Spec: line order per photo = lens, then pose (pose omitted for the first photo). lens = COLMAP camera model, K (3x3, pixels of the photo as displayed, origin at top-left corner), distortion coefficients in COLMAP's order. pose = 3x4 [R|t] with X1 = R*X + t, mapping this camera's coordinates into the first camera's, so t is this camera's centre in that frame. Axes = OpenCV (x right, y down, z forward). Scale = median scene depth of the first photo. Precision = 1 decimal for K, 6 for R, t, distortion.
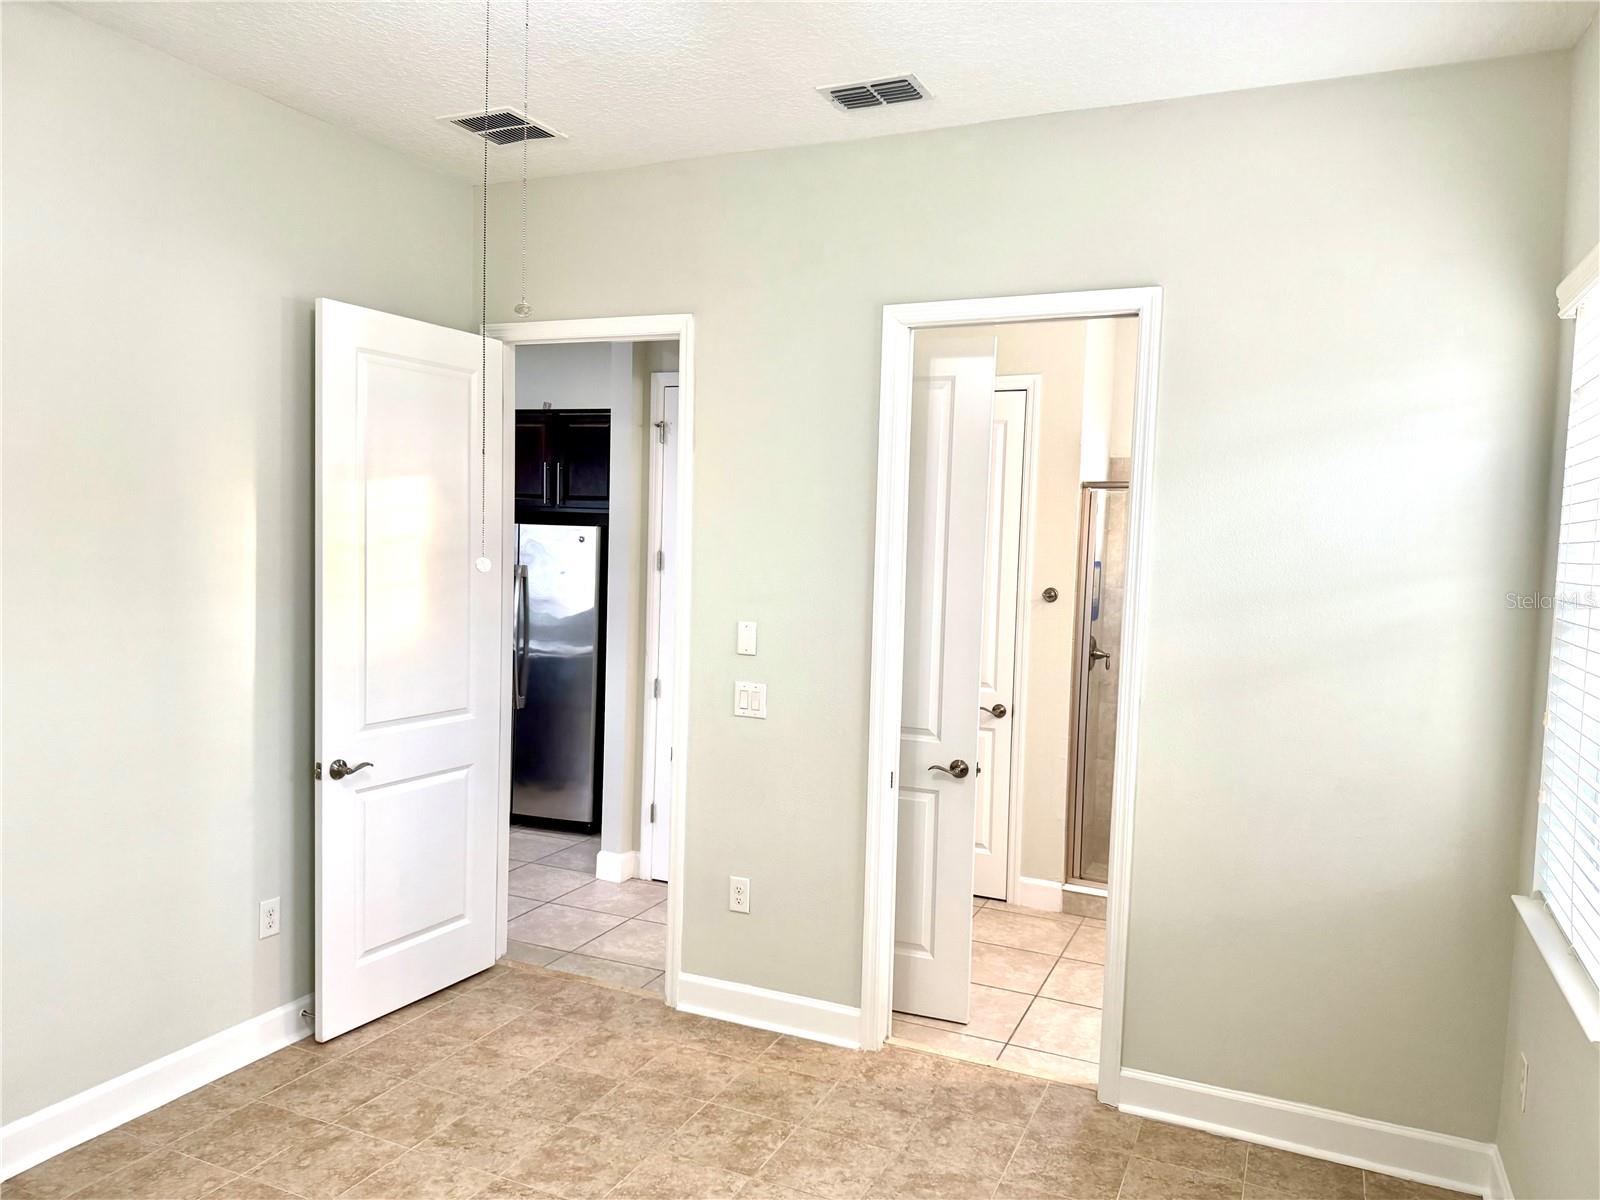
lens RADIAL K [[1119.0, 0, 800.6], [0, 1119.0, 607.2], [0, 0, 1]] dist [0.062643, -0.090069]
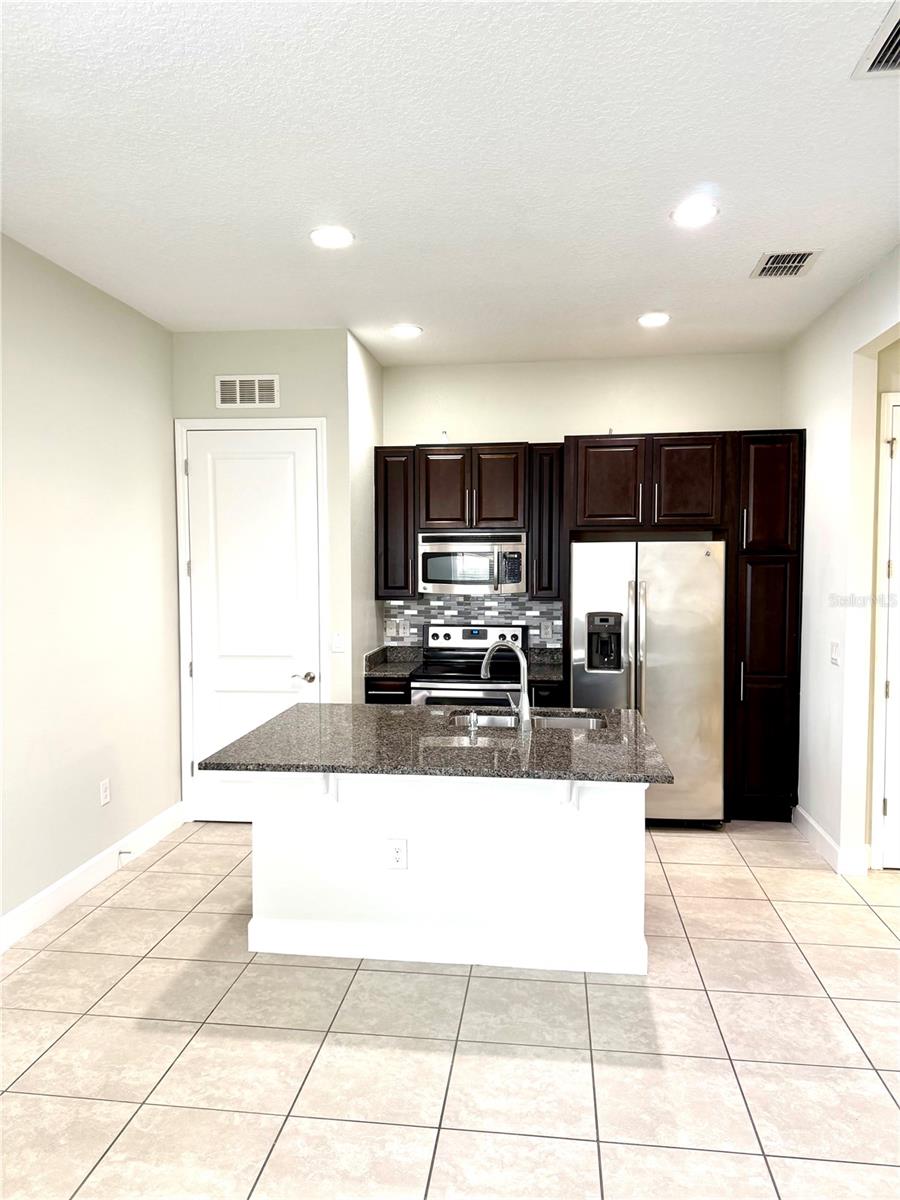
lens RADIAL K [[839.3, 0, 444.8], [0, 839.3, 598.9], [0, 0, 1]] dist [0.062643, -0.090069]
pose [[0.952366, -0.052808, 0.300350, -0.774282], [0.054397, 0.998515, 0.003076, -0.038743], [-0.300066, 0.013409, 0.953824, 0.358340]]
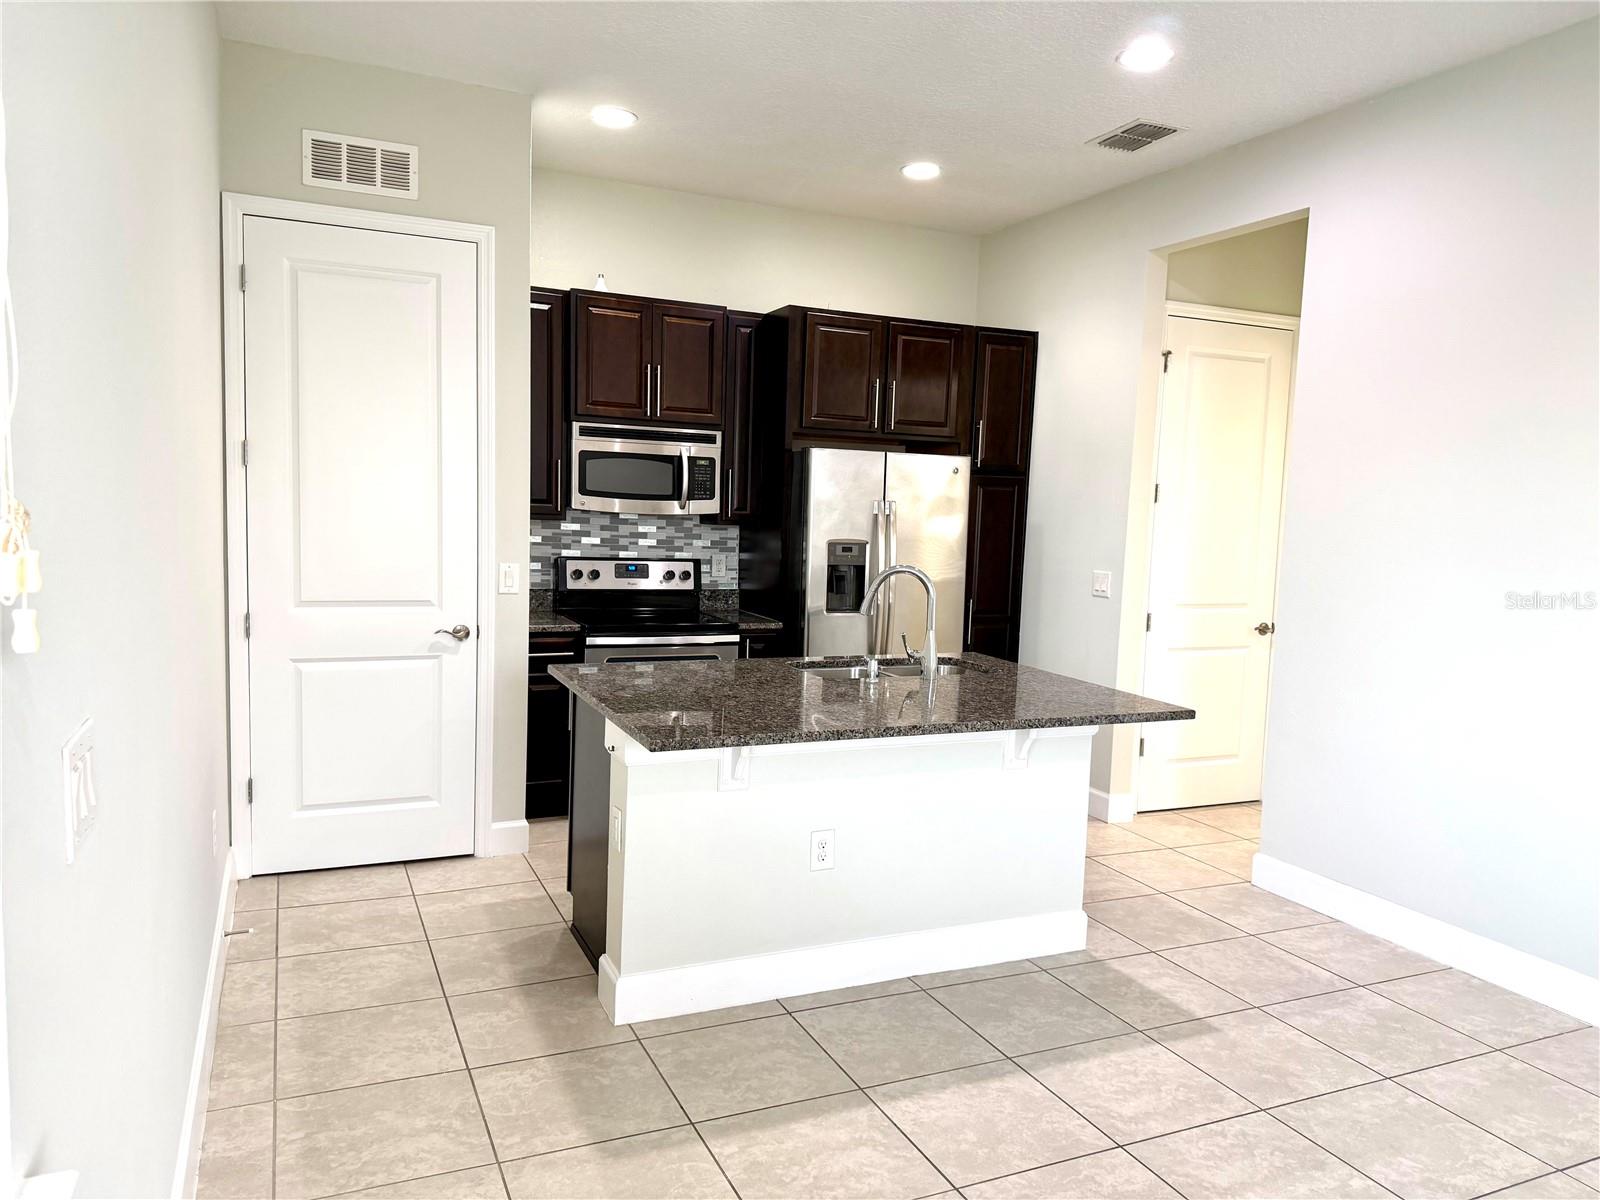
lens RADIAL K [[1119.0, 0, 800.6], [0, 1119.0, 607.2], [0, 0, 1]] dist [0.062643, -0.090069]
pose [[0.653741, -0.082257, 0.752234, -1.094518], [0.033372, 0.996241, 0.079937, -0.031702], [-0.755982, -0.027155, 0.654029, 0.585071]]
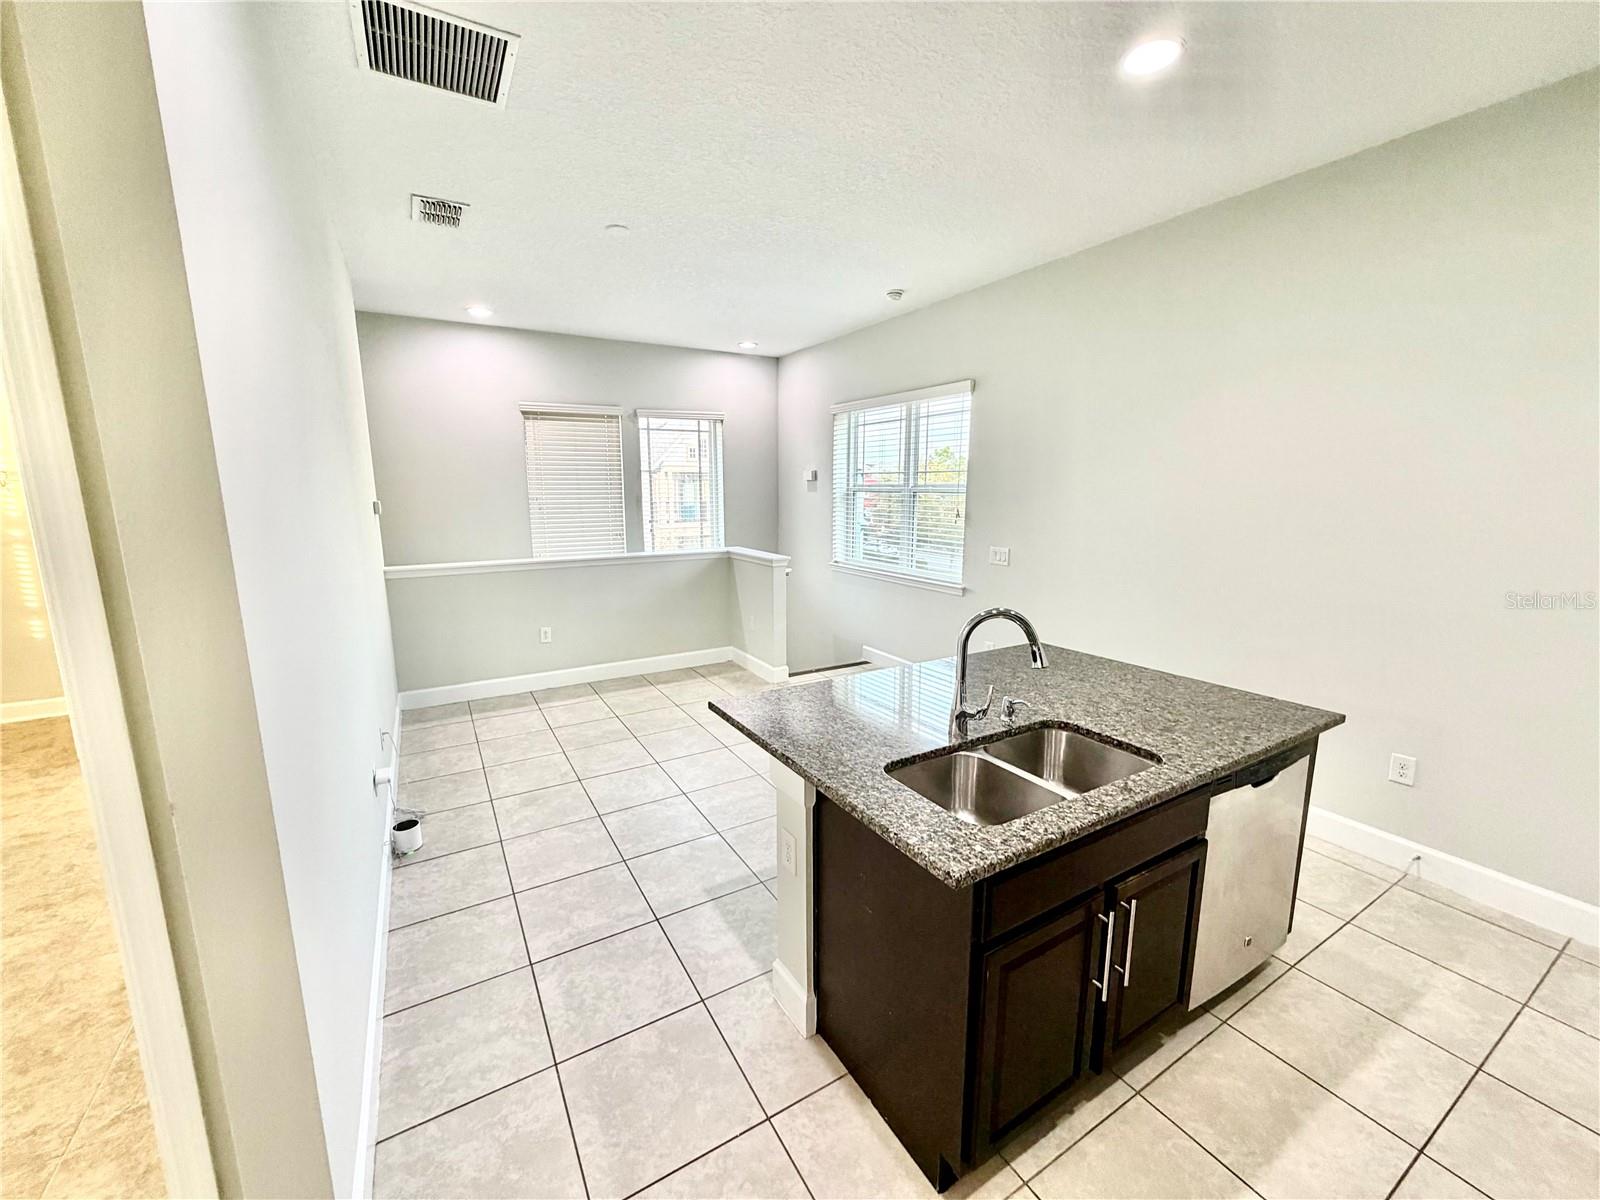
lens RADIAL K [[634.0, 0, 796.8], [0, 634.0, 598.9], [0, 0, 1]] dist [-0.000824, -0.000012]
pose [[-0.567300, 0.111206, -0.815968, -0.185775], [-0.068693, 0.980997, 0.181456, -0.060132], [0.820641, 0.158991, -0.548881, 1.090478]]
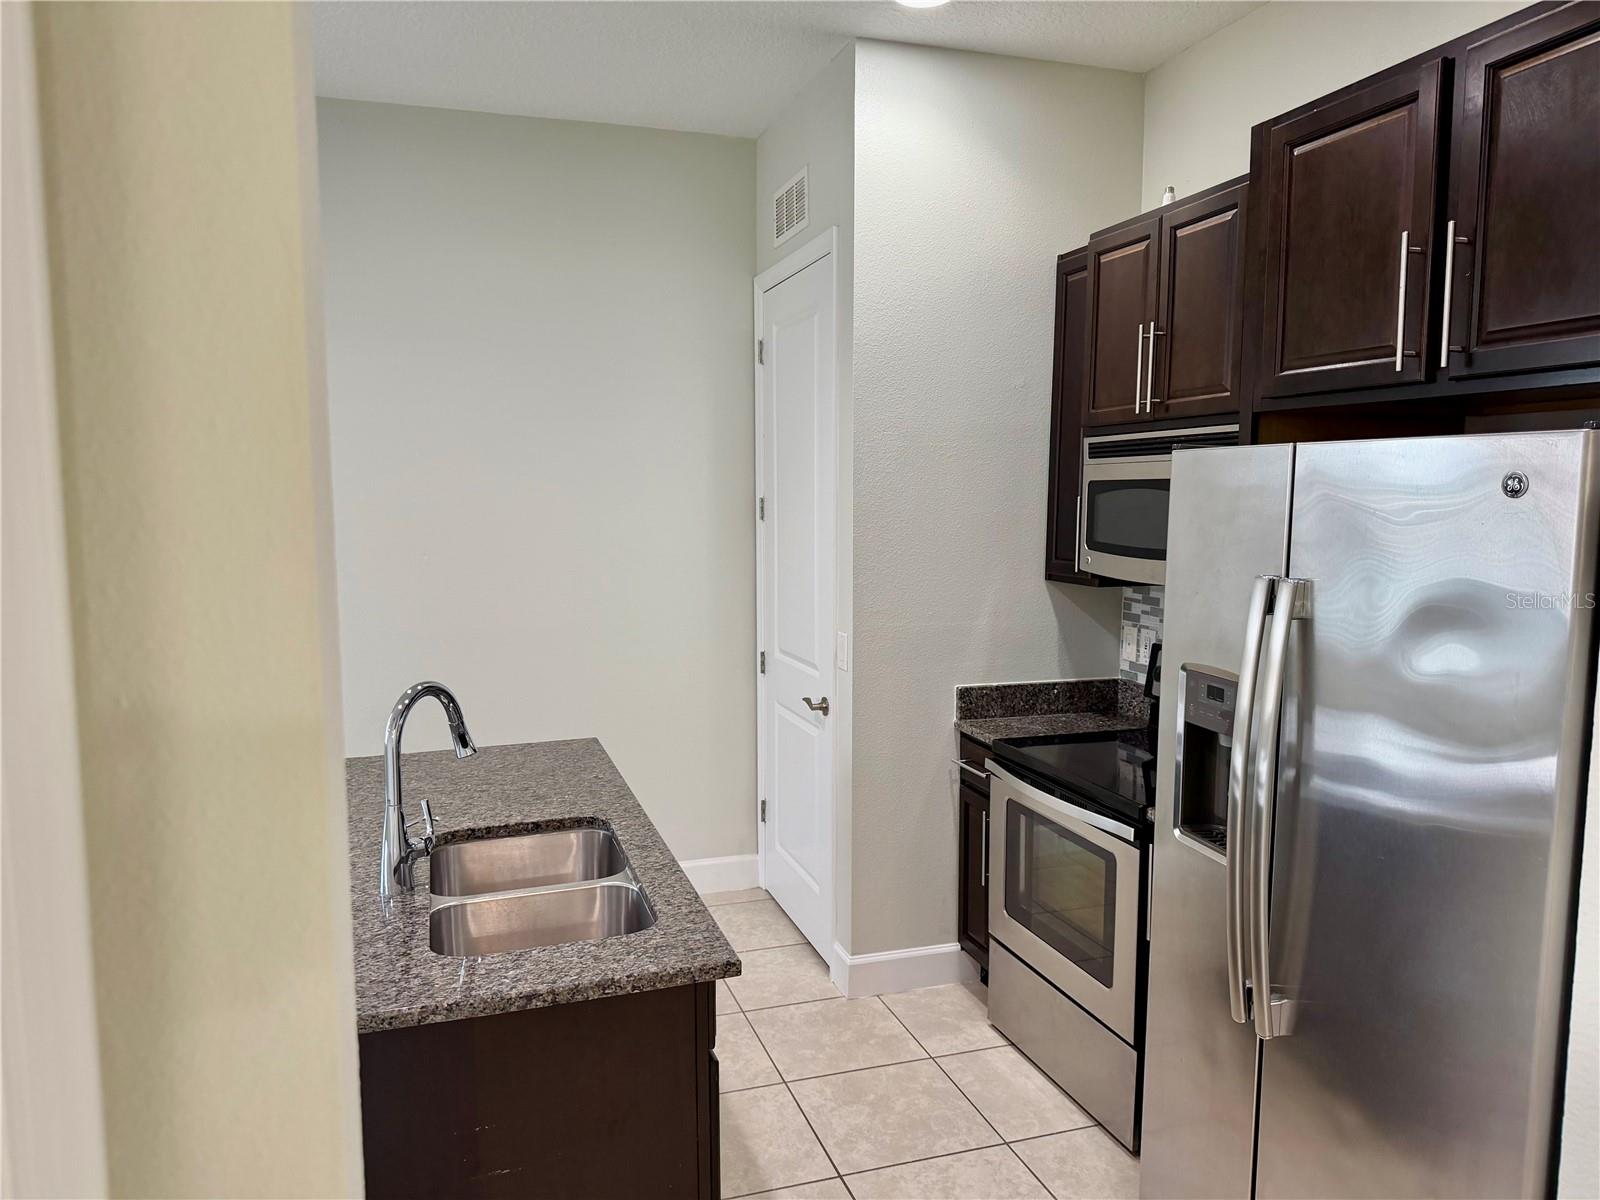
lens RADIAL K [[1119.0, 0, 800.6], [0, 1119.0, 607.2], [0, 0, 1]] dist [0.062643, -0.090069]
pose [[0.680364, 0.040651, -0.731746, -0.135342], [-0.018426, 0.999094, 0.038370, -0.045738], [0.732643, -0.012622, 0.680496, 0.817474]]
